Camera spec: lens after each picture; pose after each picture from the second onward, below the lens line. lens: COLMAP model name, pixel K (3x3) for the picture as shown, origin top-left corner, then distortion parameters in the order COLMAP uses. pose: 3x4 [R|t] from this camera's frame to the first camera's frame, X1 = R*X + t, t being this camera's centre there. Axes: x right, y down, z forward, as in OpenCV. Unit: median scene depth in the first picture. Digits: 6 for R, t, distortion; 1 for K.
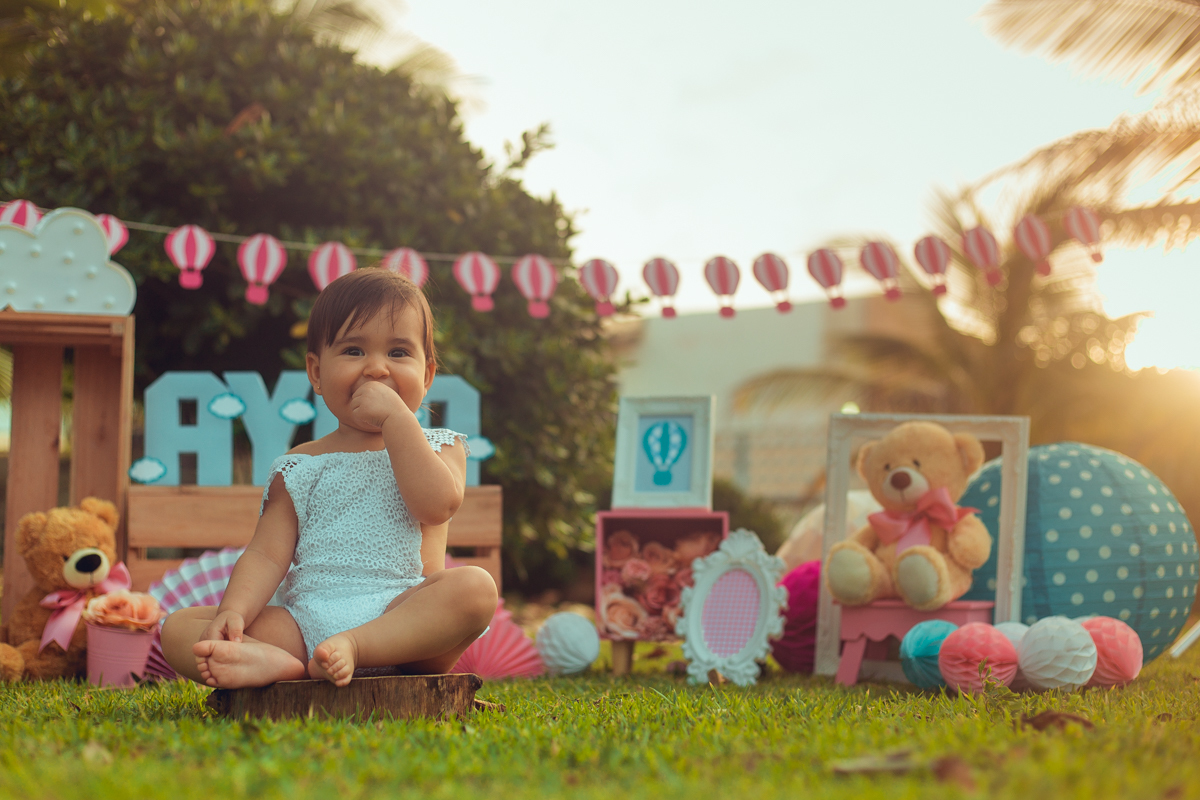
lens RADIAL K [[1850.9, 0, 606.6], [0, 1850.9, 409.6], [0, 0, 1]] dist [-0.001768, 0.000000]
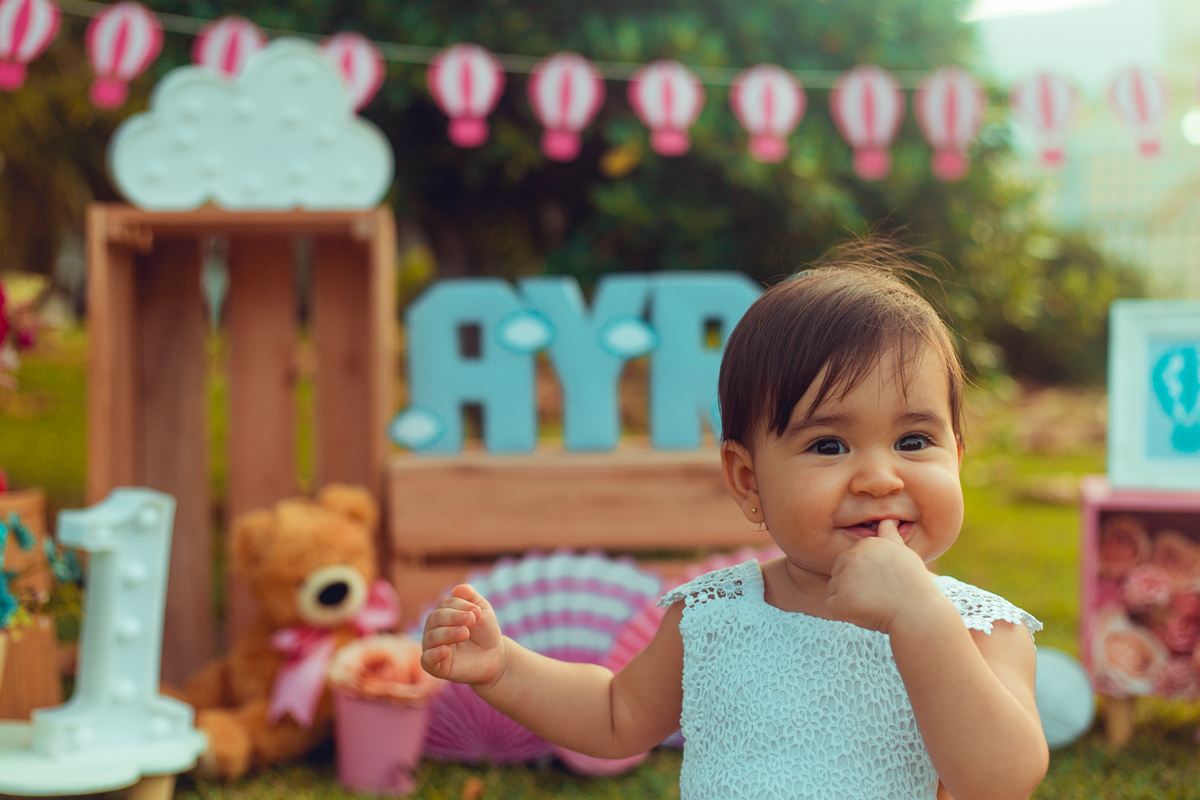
lens RADIAL K [[1850.9, 0, 598.2], [0, 1850.9, 401.2], [0, 0, 1]] dist [-0.001768, 0.000000]
pose [[0.988346, 0.001189, -0.152220, -0.078734], [0.023200, 0.987111, 0.158349, -0.087622], [0.150446, -0.160035, 0.975579, 0.352056]]
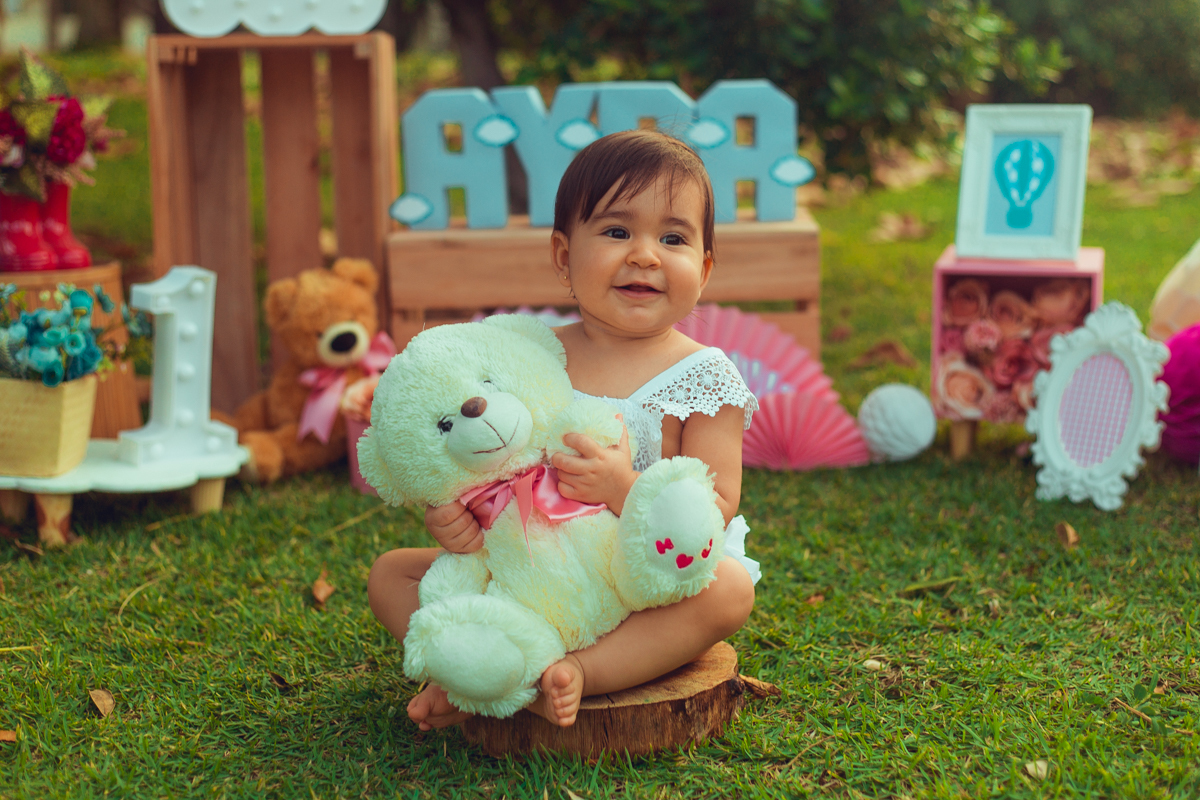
lens RADIAL K [[1850.9, 0, 589.3], [0, 1850.9, 434.9], [0, 0, 1]] dist [-0.001768, 0.000000]
pose [[0.975620, 0.028838, -0.217565, 0.026494], [0.044480, 0.944775, 0.324687, -0.150699], [0.214913, -0.326449, 0.920458, 0.190554]]
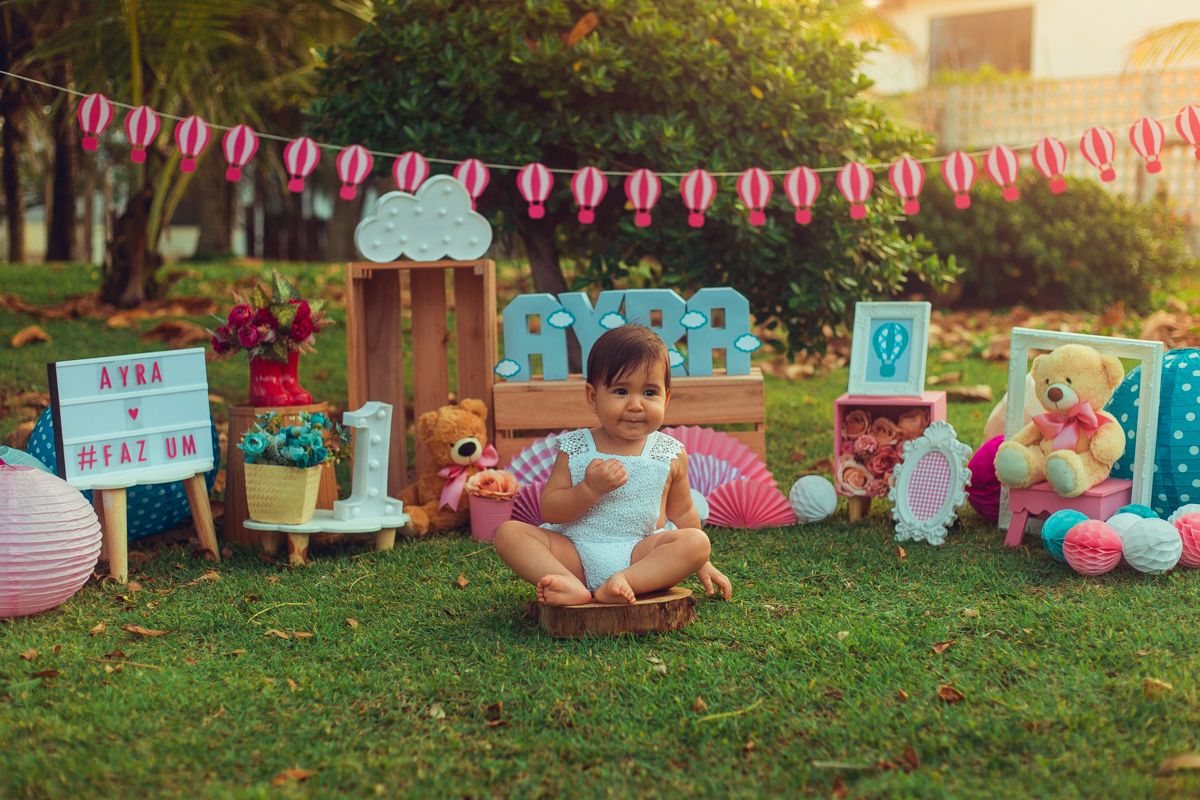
lens RADIAL K [[1850.9, 0, 554.9], [0, 1850.9, 427.1], [0, 0, 1]] dist [-0.001768, 0.000000]
pose [[0.964343, 0.001895, -0.264650, 0.155437], [0.058226, 0.973954, 0.219142, -0.232228], [0.258172, -0.226737, 0.939115, -0.302778]]
